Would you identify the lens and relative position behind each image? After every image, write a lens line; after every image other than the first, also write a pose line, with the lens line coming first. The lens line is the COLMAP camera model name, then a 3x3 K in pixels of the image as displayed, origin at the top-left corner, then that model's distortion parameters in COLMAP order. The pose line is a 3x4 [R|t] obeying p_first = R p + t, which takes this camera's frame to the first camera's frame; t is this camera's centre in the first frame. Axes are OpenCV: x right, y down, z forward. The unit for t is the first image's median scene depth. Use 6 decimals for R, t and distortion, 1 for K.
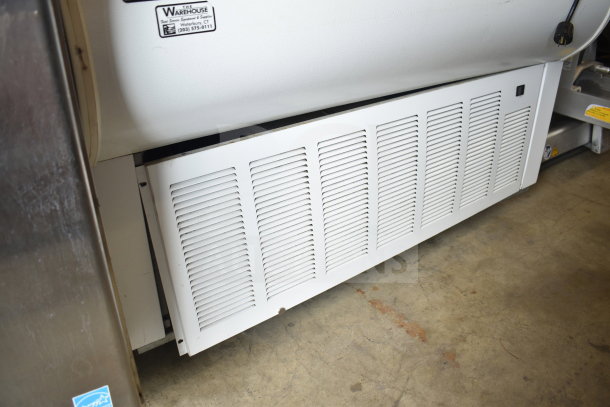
lens RADIAL K [[515.3, 0, 307.1], [0, 515.3, 207.6], [0, 0, 1]] dist [-0.095473, 0.019797]
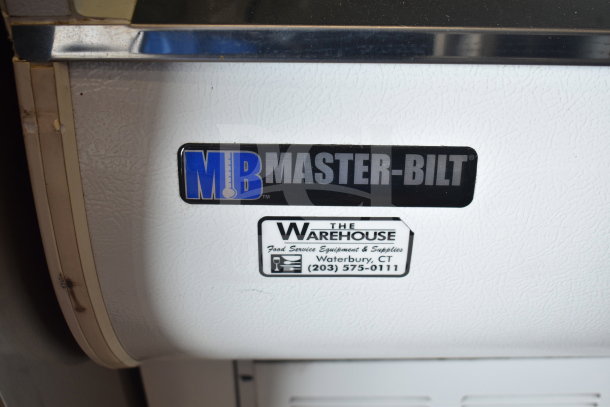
lens RADIAL K [[751.4, 0, 305.2], [0, 751.4, 203.7], [0, 0, 1]] dist [-0.020824, 0.000000]
pose [[0.827528, 0.378671, -0.414493, -0.014312], [-0.283689, 0.919138, 0.273324, -0.332056], [0.484476, -0.108596, 0.868038, 0.281206]]
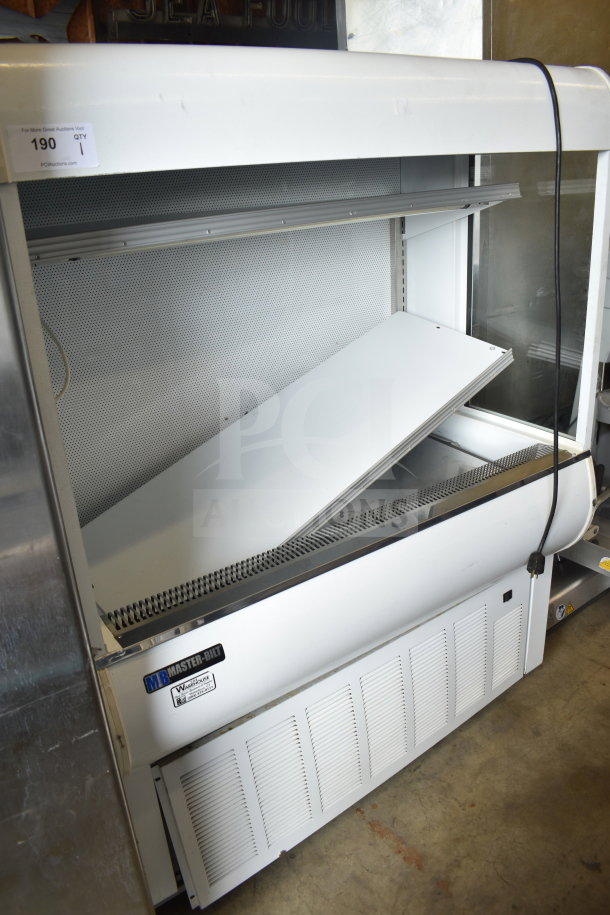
lens RADIAL K [[706.9, 0, 306.7], [0, 706.9, 459.4], [0, 0, 1]] dist [-0.096708, 0.012551]
pose [[0.998186, -0.059596, -0.008581, 0.060757], [0.058234, 0.991781, -0.113929, -0.435712], [0.015300, 0.113223, 0.993452, -0.500269]]
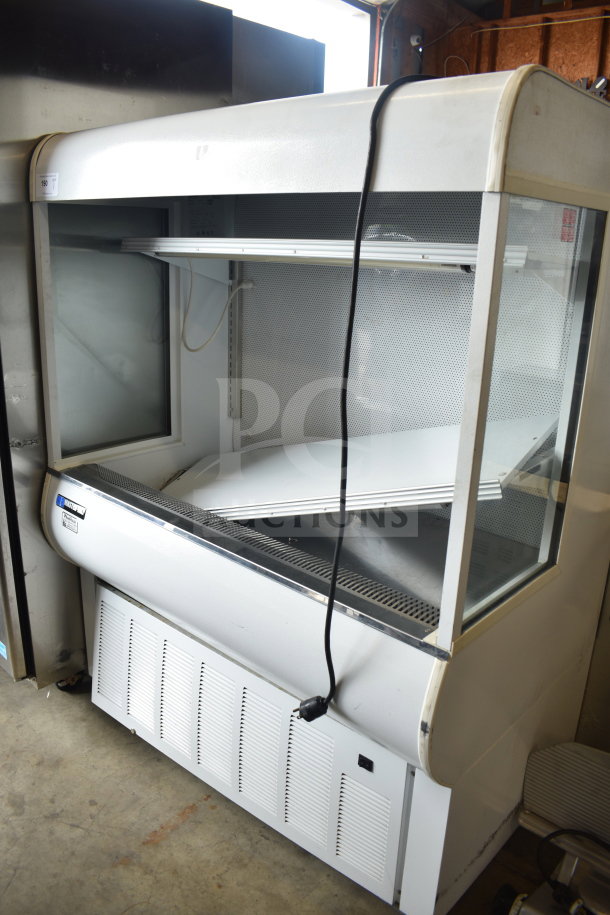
lens RADIAL K [[706.9, 0, 304.1], [0, 706.9, 460.6], [0, 0, 1]] dist [-0.096708, 0.012551]
pose [[0.229487, 0.297415, -0.926758, 1.487753], [-0.507147, 0.849238, 0.146956, -0.873955], [0.830745, 0.436278, 0.345722, 0.415590]]
